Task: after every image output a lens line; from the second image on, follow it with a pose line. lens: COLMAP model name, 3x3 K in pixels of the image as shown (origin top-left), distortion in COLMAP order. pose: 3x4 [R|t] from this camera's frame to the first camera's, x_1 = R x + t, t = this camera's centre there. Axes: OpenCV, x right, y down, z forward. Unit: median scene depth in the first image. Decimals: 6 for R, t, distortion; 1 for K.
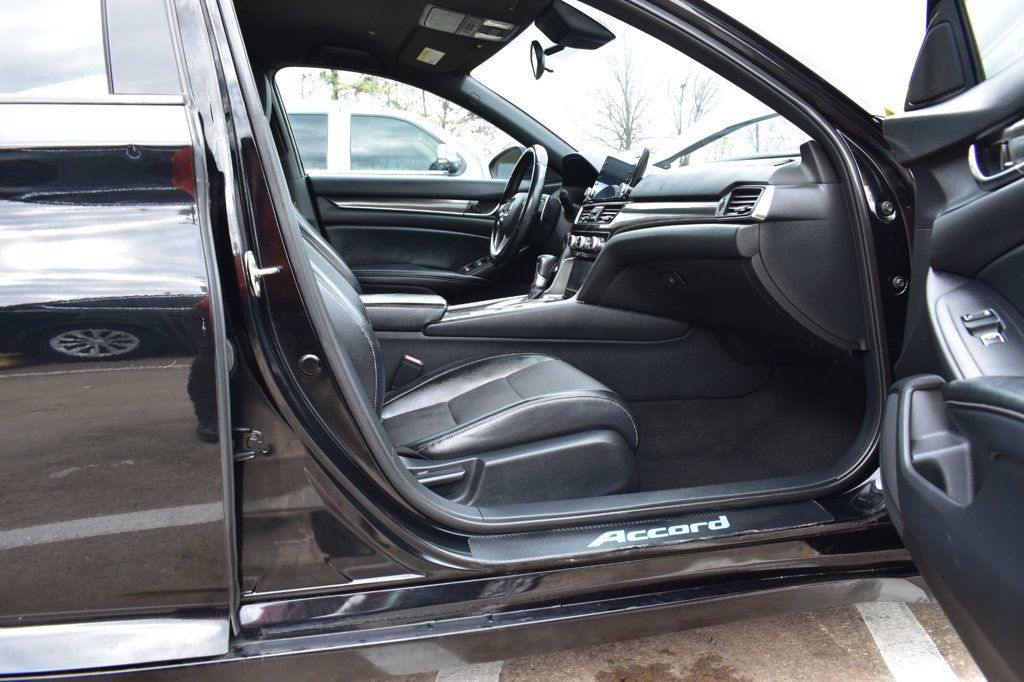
lens RADIAL K [[800.3, 0, 510.2], [0, 800.3, 341.9], [0, 0, 1]] dist [-0.090066, 0.008388]
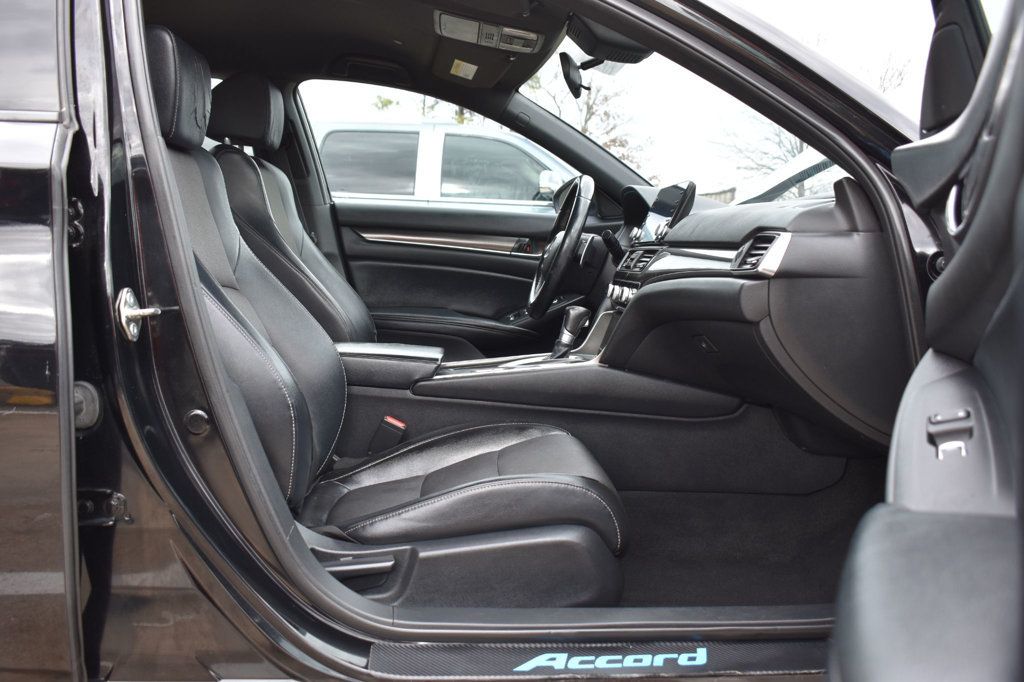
lens RADIAL K [[936.8, 0, 509.6], [0, 936.8, 342.8], [0, 0, 1]] dist [-0.084574, 0.000000]
pose [[0.986126, 0.052028, -0.157632, 0.200020], [-0.061593, 0.996506, -0.056407, -0.017616], [0.154146, 0.065333, 0.985886, 0.045456]]
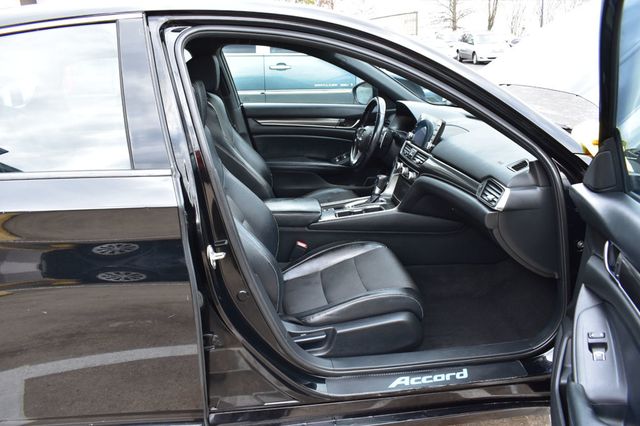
lens RADIAL K [[500.2, 0, 321.0], [0, 500.2, 216.7], [0, 0, 1]] dist [-0.090066, 0.008388]
pose [[0.994732, 0.034375, -0.096570, 0.033695], [-0.017207, 0.984722, 0.173281, -0.304941], [0.101051, -0.170706, 0.980127, -0.085878]]
